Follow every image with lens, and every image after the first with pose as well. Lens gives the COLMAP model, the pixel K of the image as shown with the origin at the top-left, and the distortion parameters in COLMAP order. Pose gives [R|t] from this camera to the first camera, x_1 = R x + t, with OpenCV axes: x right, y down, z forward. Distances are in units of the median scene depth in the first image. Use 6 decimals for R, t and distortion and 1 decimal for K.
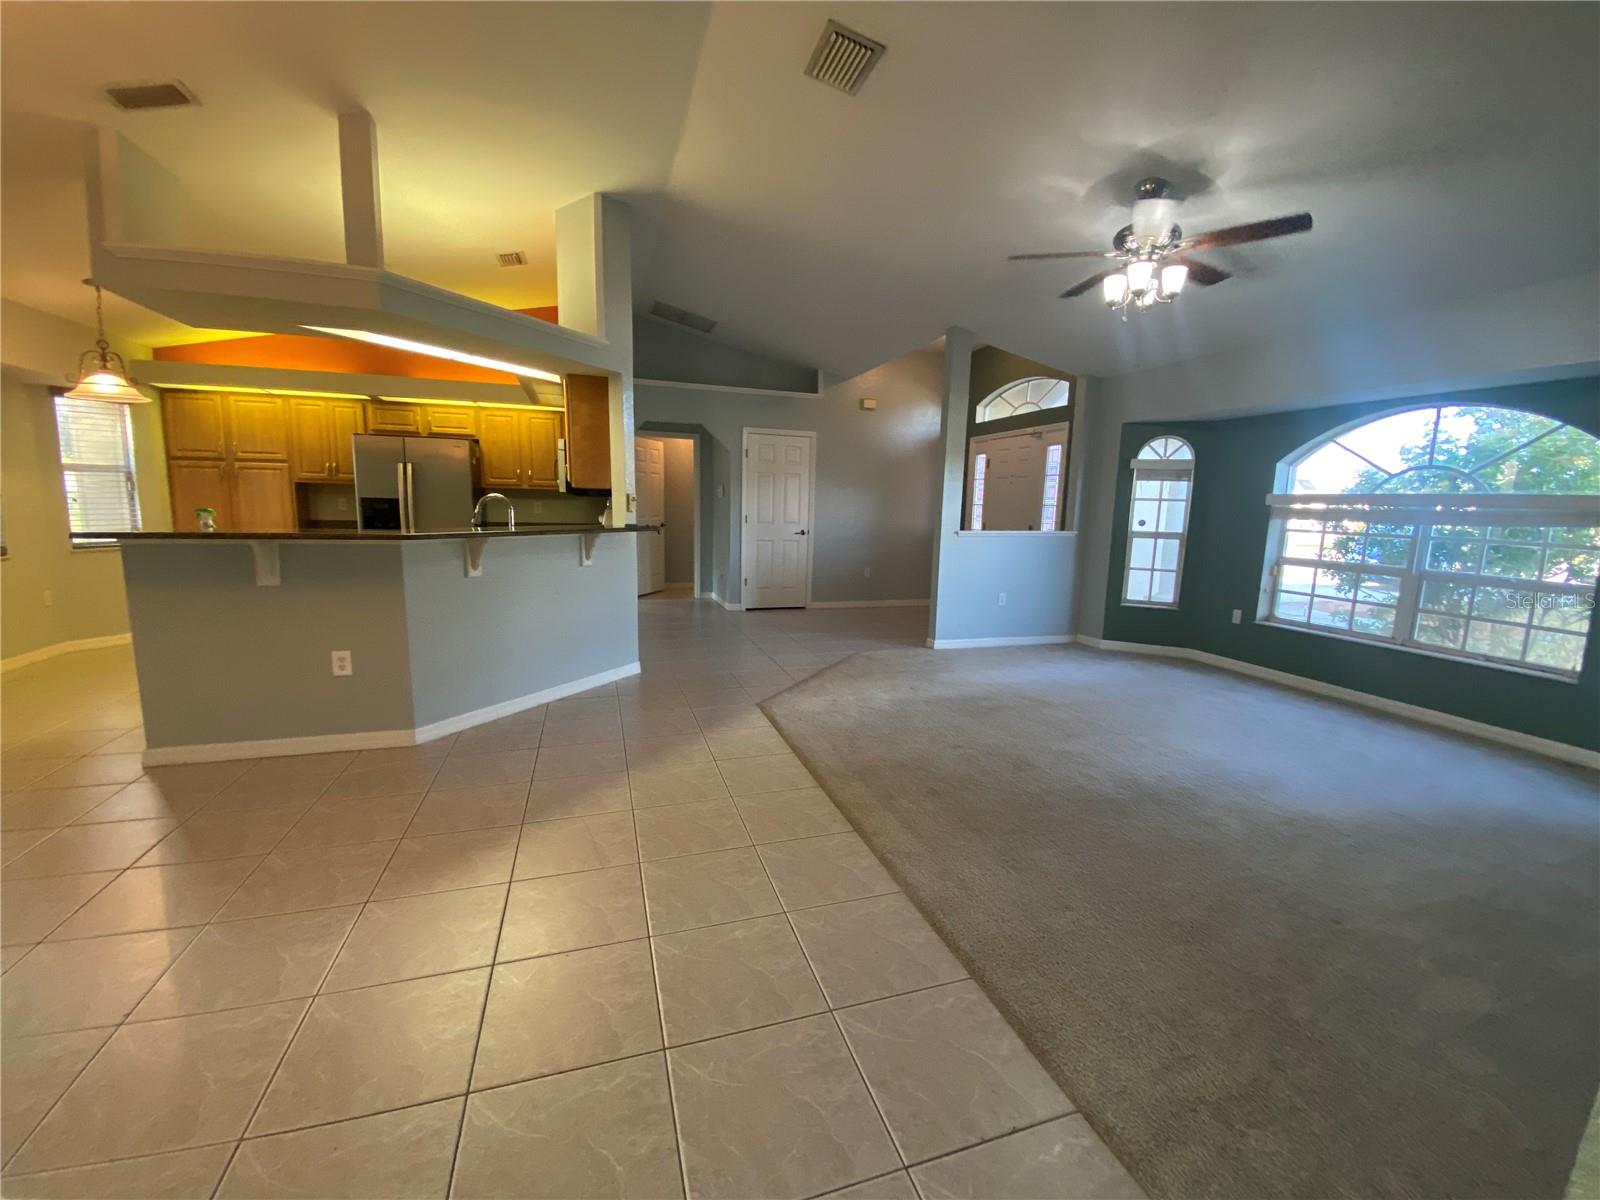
lens RADIAL K [[648.8, 0, 800.0], [0, 648.8, 600.0], [0, 0, 1]] dist [0.038945, -0.030977]
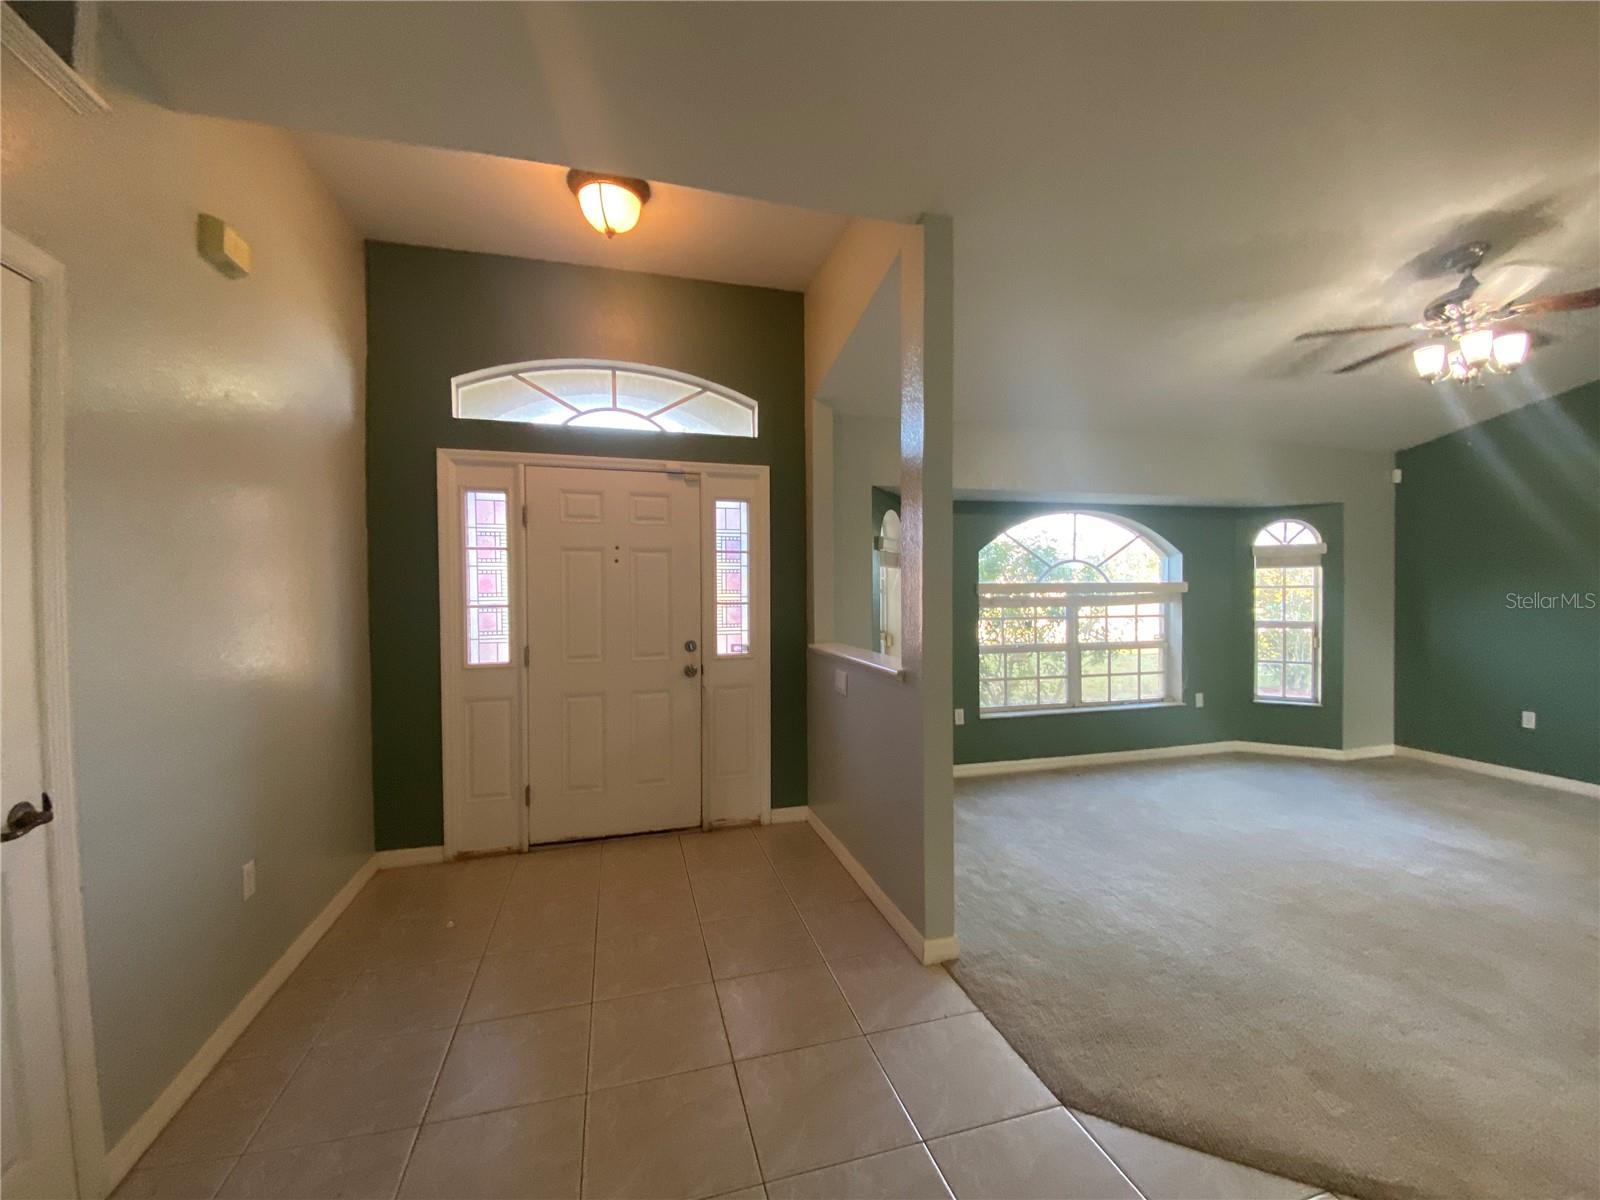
lens RADIAL K [[637.2, 0, 800.0], [0, 637.2, 600.0], [0, 0, 1]] dist [0.043222, -0.028776]
pose [[0.038024, -0.028508, 0.998870, -0.225620], [0.159192, 0.987000, 0.022109, -0.192848], [-0.986515, 0.158171, 0.042068, 1.176051]]
